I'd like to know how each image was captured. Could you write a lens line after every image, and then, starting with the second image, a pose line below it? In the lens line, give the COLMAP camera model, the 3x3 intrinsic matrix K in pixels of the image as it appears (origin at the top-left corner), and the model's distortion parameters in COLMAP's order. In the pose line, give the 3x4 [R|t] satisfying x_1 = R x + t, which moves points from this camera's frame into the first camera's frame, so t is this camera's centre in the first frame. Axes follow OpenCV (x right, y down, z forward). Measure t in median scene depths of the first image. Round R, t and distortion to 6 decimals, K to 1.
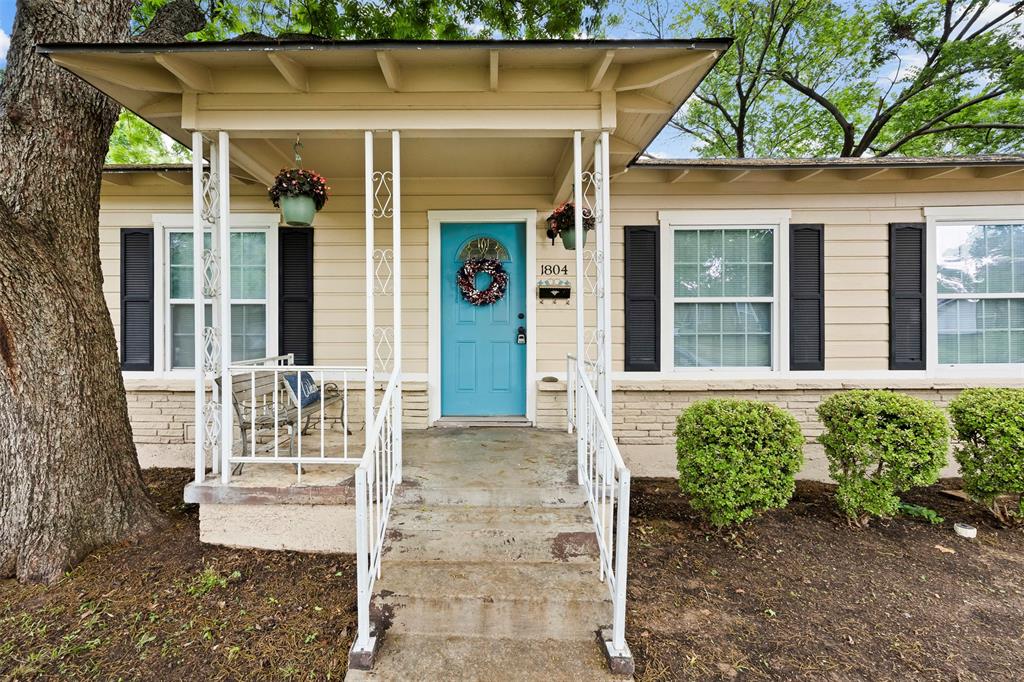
lens RADIAL K [[429.9, 0, 493.1], [0, 429.9, 335.4], [0, 0, 1]] dist [-0.003434, -0.000220]
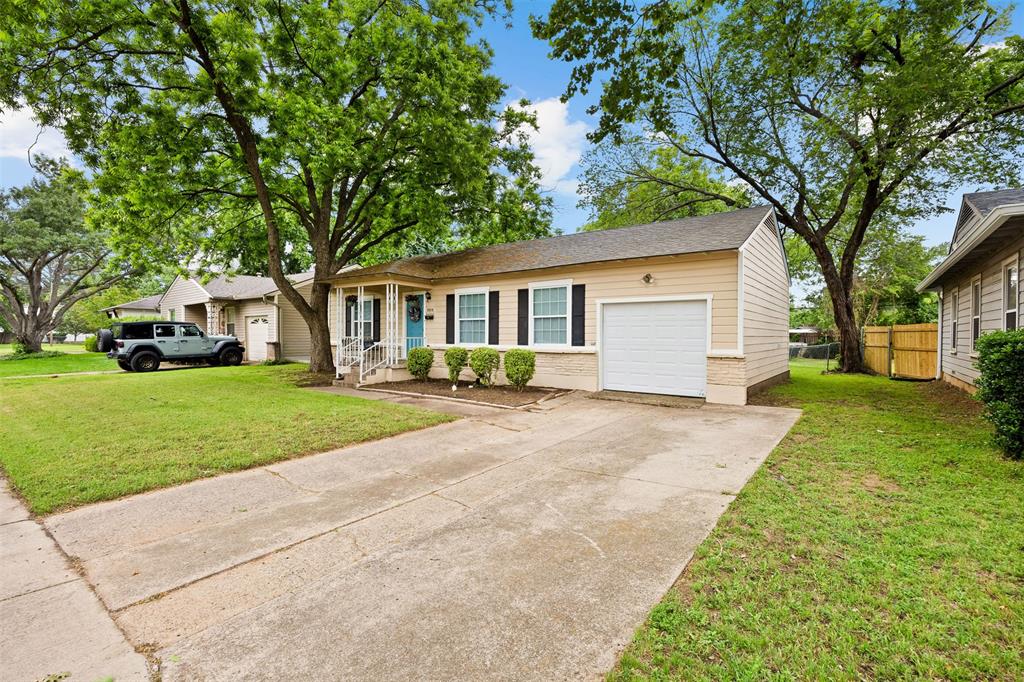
lens RADIAL K [[473.5, 0, 492.2], [0, 473.5, 336.9], [0, 0, 1]] dist [0.001610, 0.000027]
pose [[0.785101, 0.010677, -0.619275, 2.576782], [-0.015030, 0.999885, -0.001815, 0.036873], [0.619185, 0.010733, 0.785172, -1.360044]]
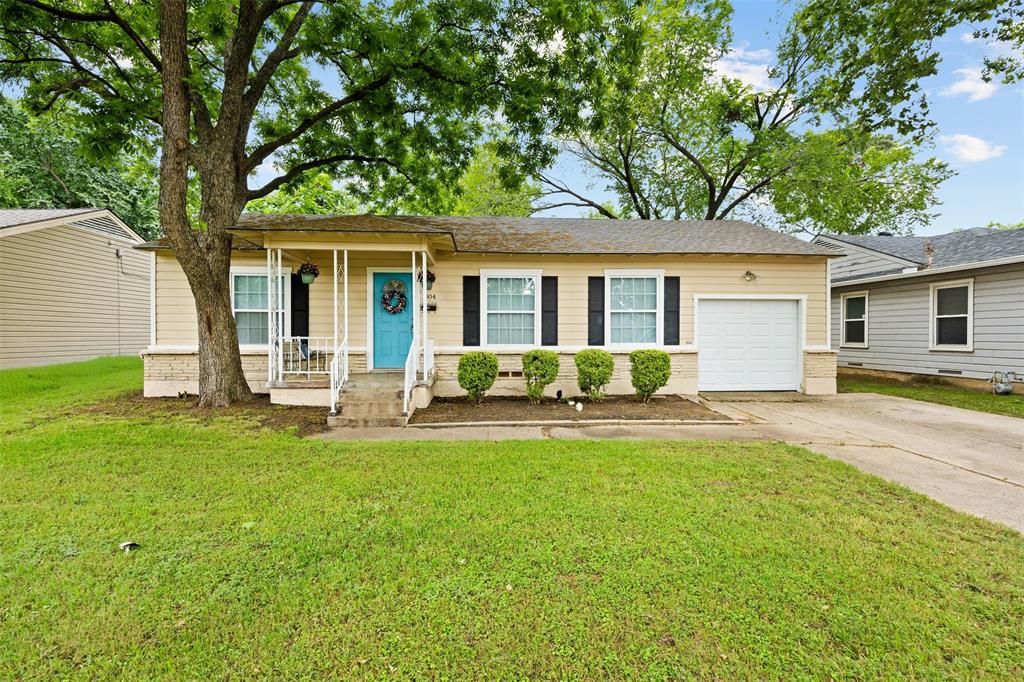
lens RADIAL K [[464.4, 0, 512.0], [0, 464.4, 341.0], [0, 0, 1]] dist [-0.013453, -0.000352]
pose [[0.997993, 0.003995, 0.063191, 0.402919], [-0.004208, 0.999986, 0.003238, 0.051204], [-0.063178, -0.003498, 0.997996, -1.250845]]
